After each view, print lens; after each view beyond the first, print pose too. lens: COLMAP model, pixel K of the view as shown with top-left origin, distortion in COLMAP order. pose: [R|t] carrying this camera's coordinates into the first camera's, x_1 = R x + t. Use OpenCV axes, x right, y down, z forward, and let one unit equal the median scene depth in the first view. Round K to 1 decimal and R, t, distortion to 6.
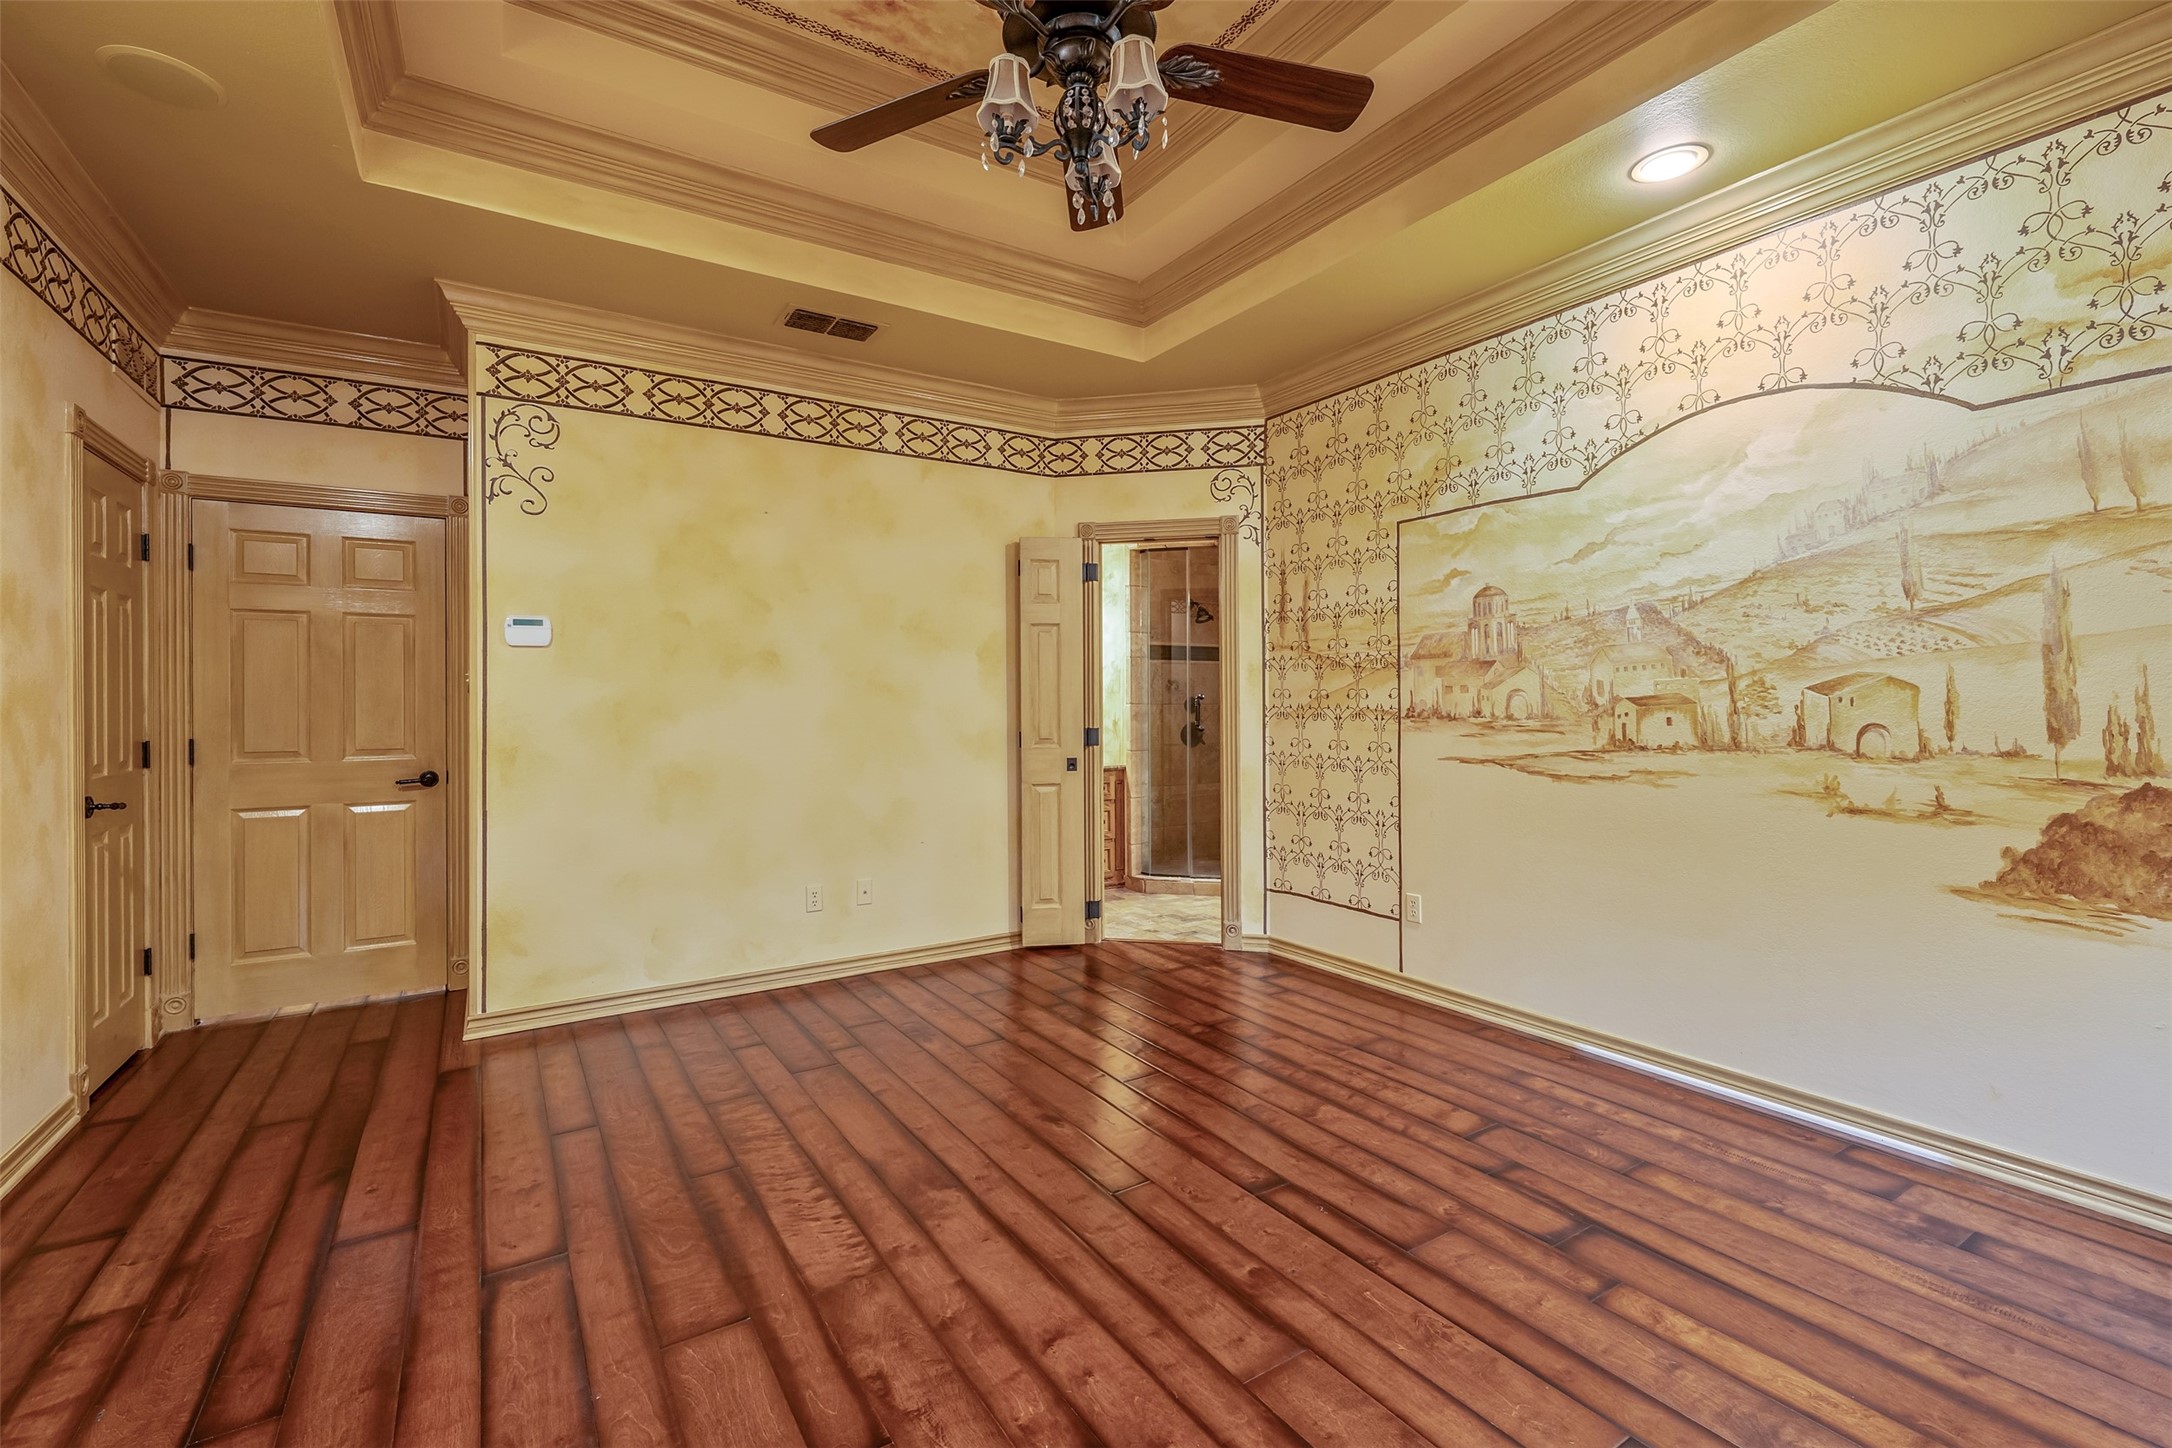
lens RADIAL K [[951.1, 0, 1098.2], [0, 951.1, 697.7], [0, 0, 1]] dist [-0.000669, -0.000127]
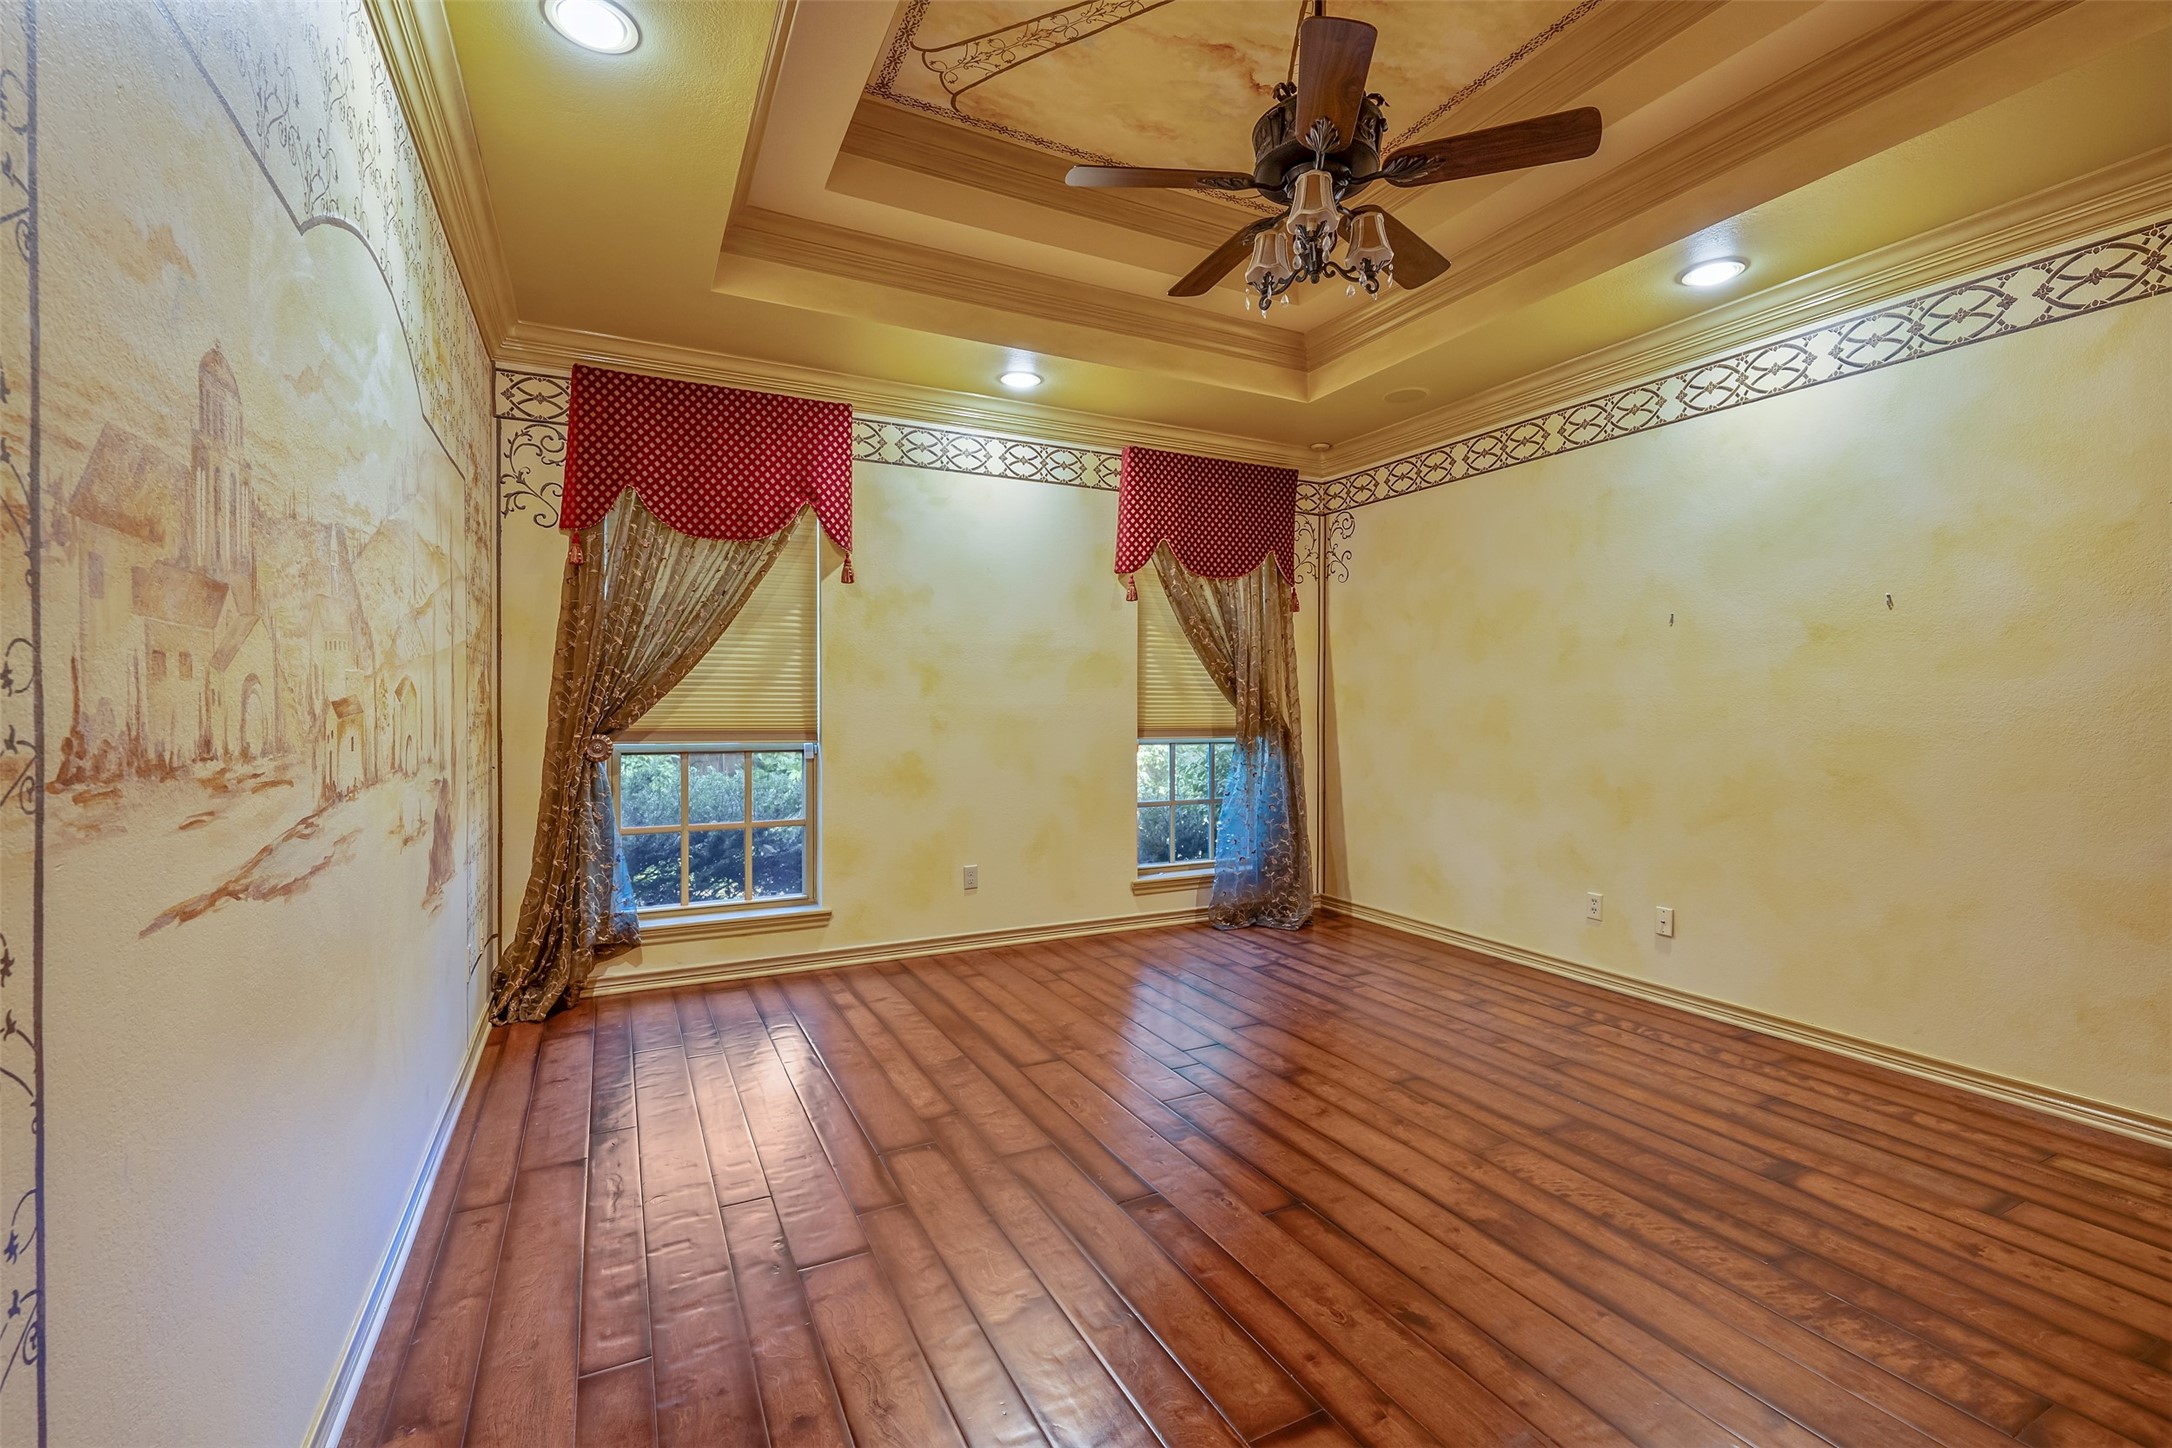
lens RADIAL K [[951.1, 0, 1106.7], [0, 951.1, 716.1], [0, 0, 1]] dist [-0.000669, -0.000127]
pose [[-0.996042, 0.005638, 0.088710, 0.102839], [0.006128, 0.999967, 0.005245, 0.008263], [-0.088677, 0.005768, -0.996044, 1.628854]]
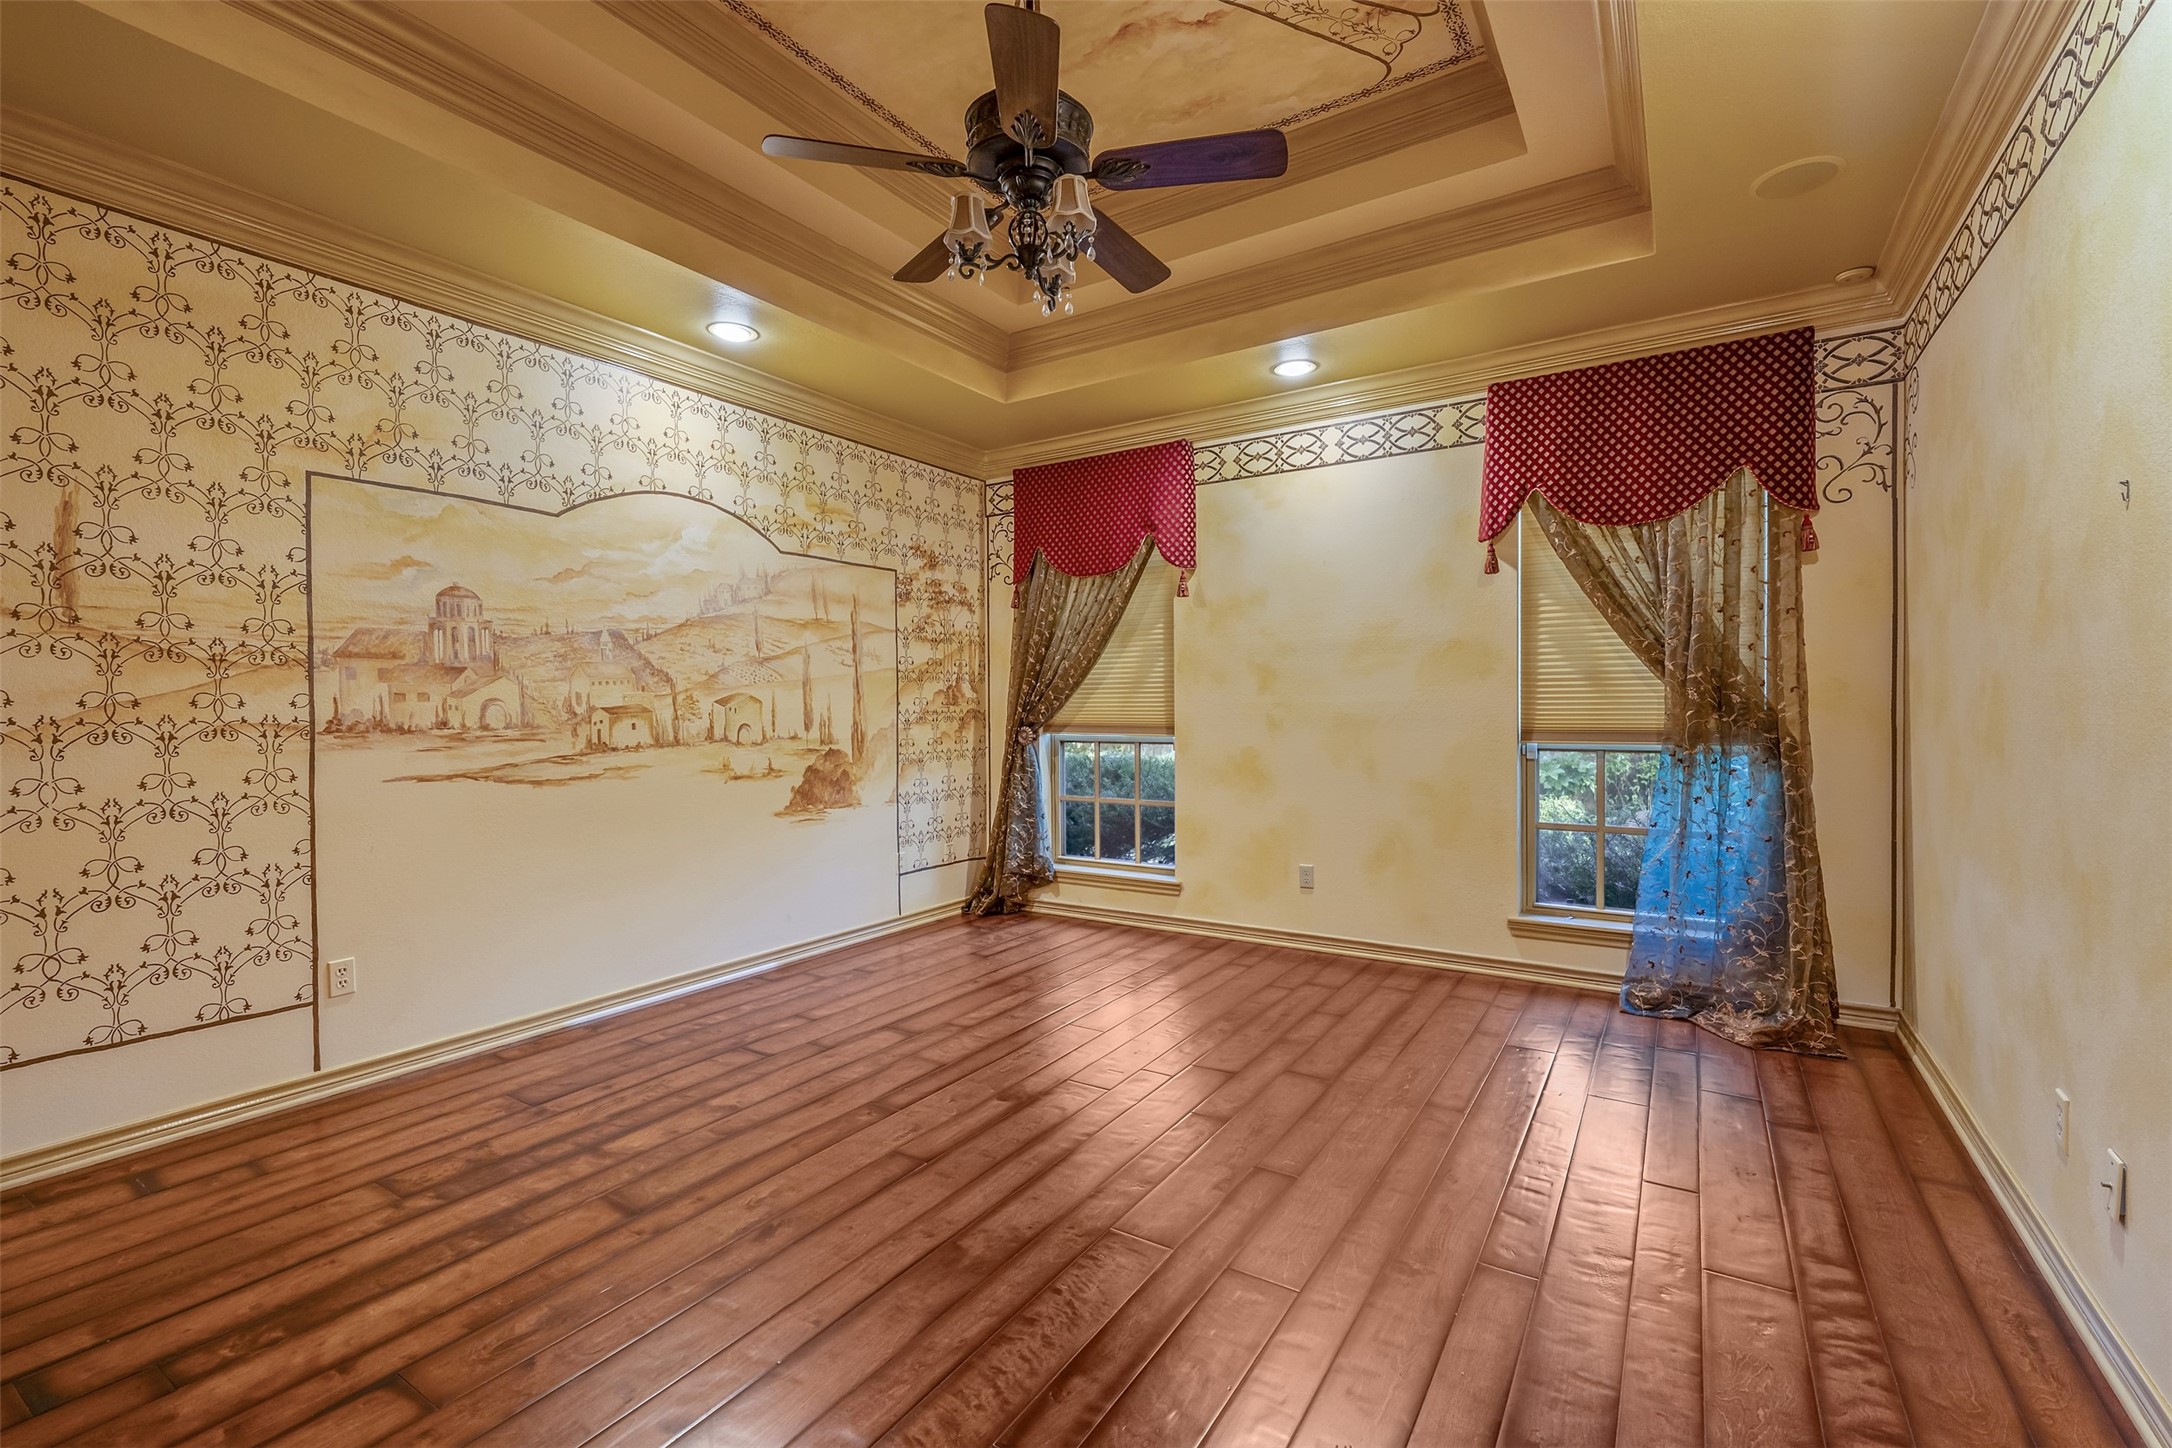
lens RADIAL K [[951.1, 0, 1064.2], [0, 951.1, 714.7], [0, 0, 1]] dist [-0.000669, -0.000127]
pose [[-0.403745, 0.003990, 0.914863, -0.840087], [0.007096, 0.999974, -0.001229, 0.015978], [-0.914844, 0.005996, -0.403763, 1.049727]]
